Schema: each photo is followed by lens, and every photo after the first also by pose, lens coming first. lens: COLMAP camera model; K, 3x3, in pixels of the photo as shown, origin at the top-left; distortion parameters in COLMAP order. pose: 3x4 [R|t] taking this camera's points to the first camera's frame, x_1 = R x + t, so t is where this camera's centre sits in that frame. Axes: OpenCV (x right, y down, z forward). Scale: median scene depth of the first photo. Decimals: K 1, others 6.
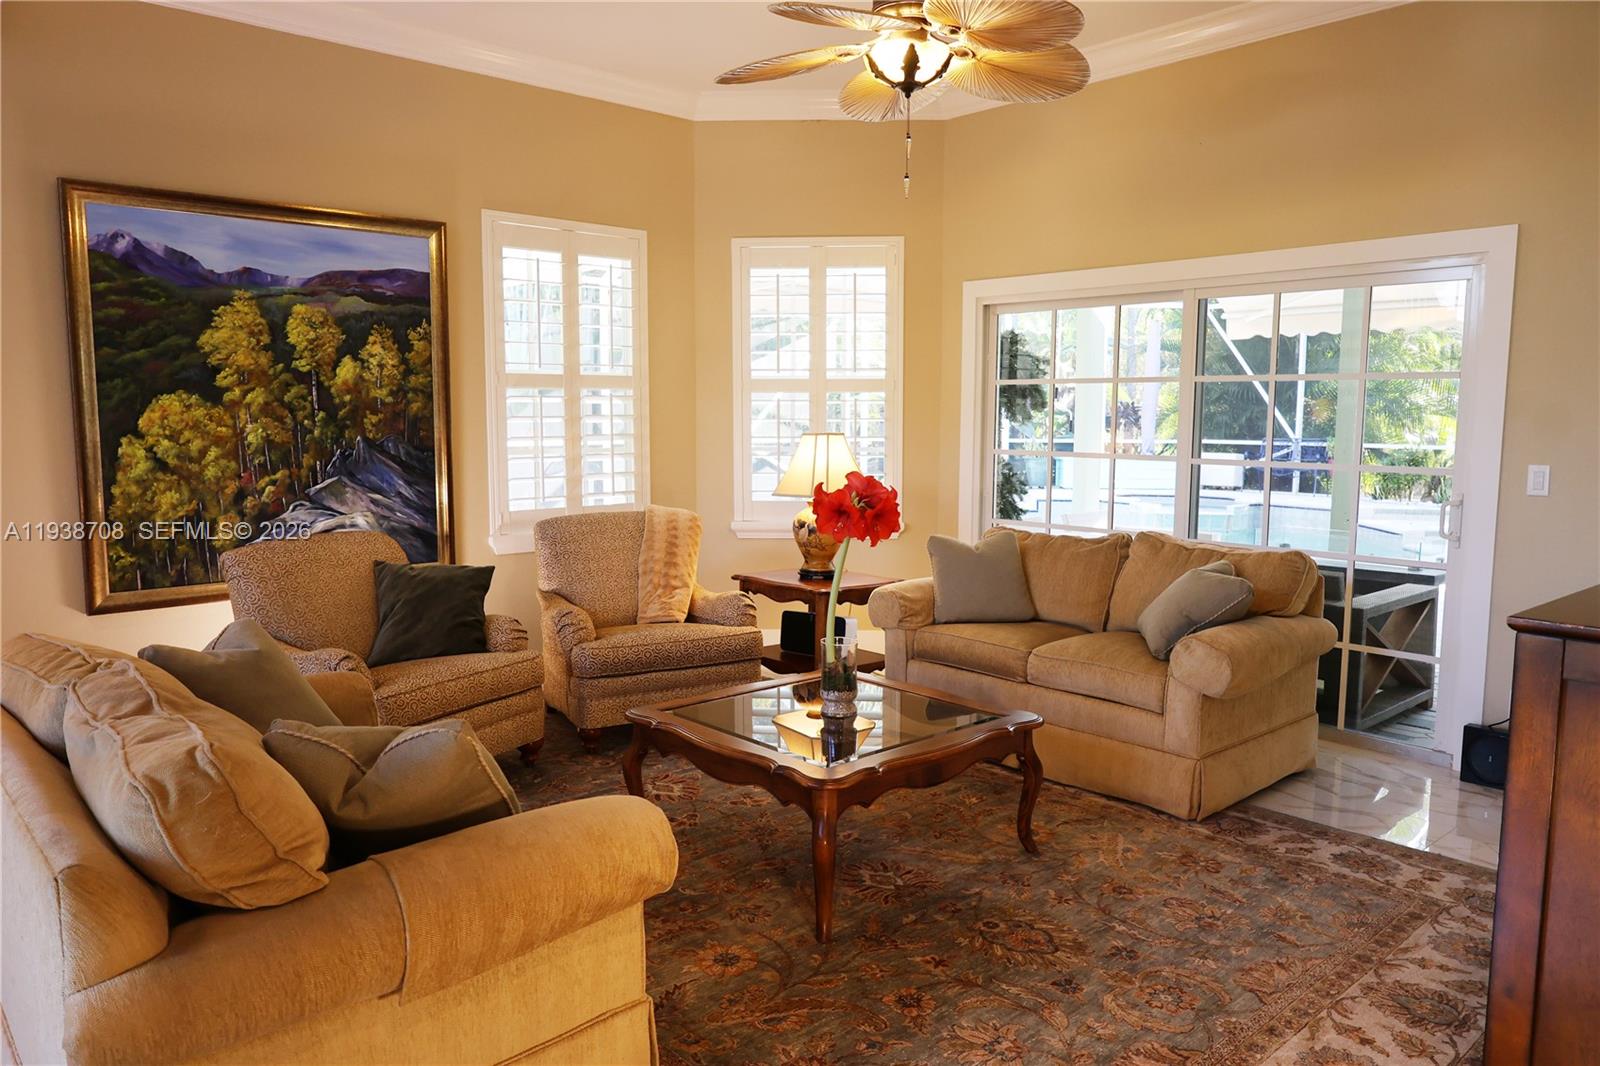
lens RADIAL K [[1098.1, 0, 800.0], [0, 1098.1, 533.0], [0, 0, 1]] dist [0.003048, 0.002532]
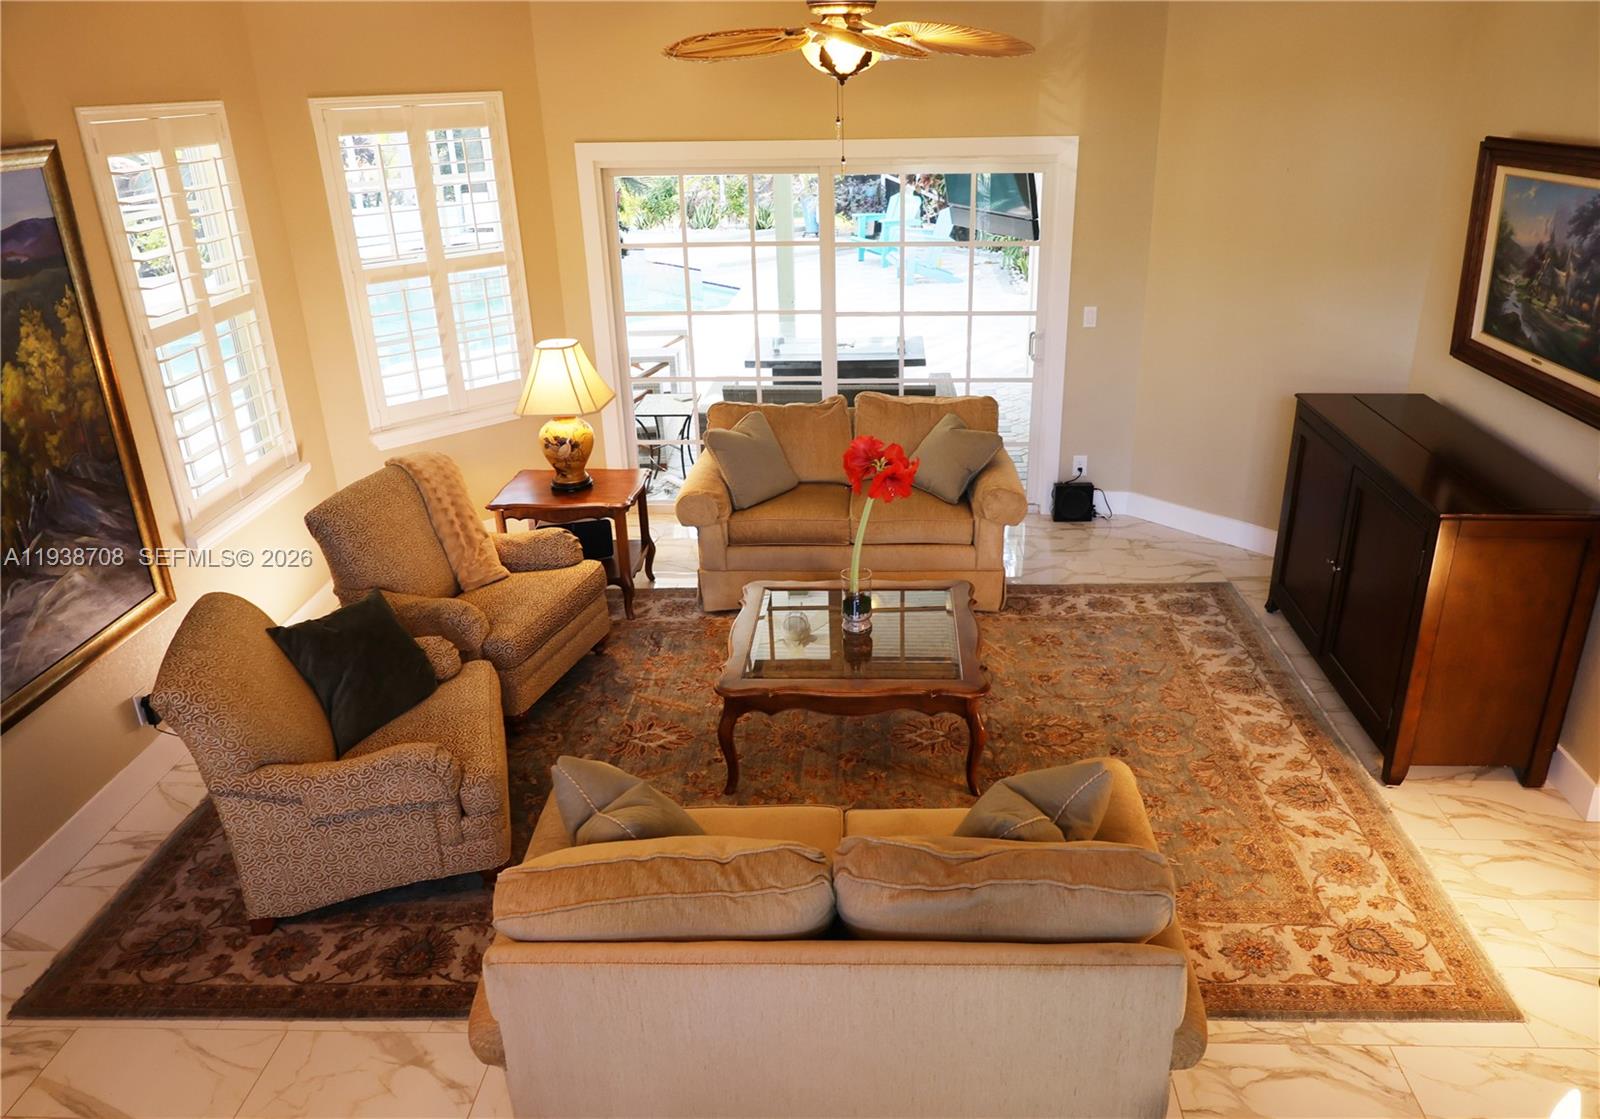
lens RADIAL K [[1154.0, 0, 800.0], [0, 1154.0, 559.5], [0, 0, 1]] dist [0.030445, -0.000819]
pose [[0.708408, -0.298638, 0.639510, -0.554331], [0.105149, 0.940618, 0.322772, -0.226101], [-0.697927, -0.161410, 0.697743, 0.106088]]
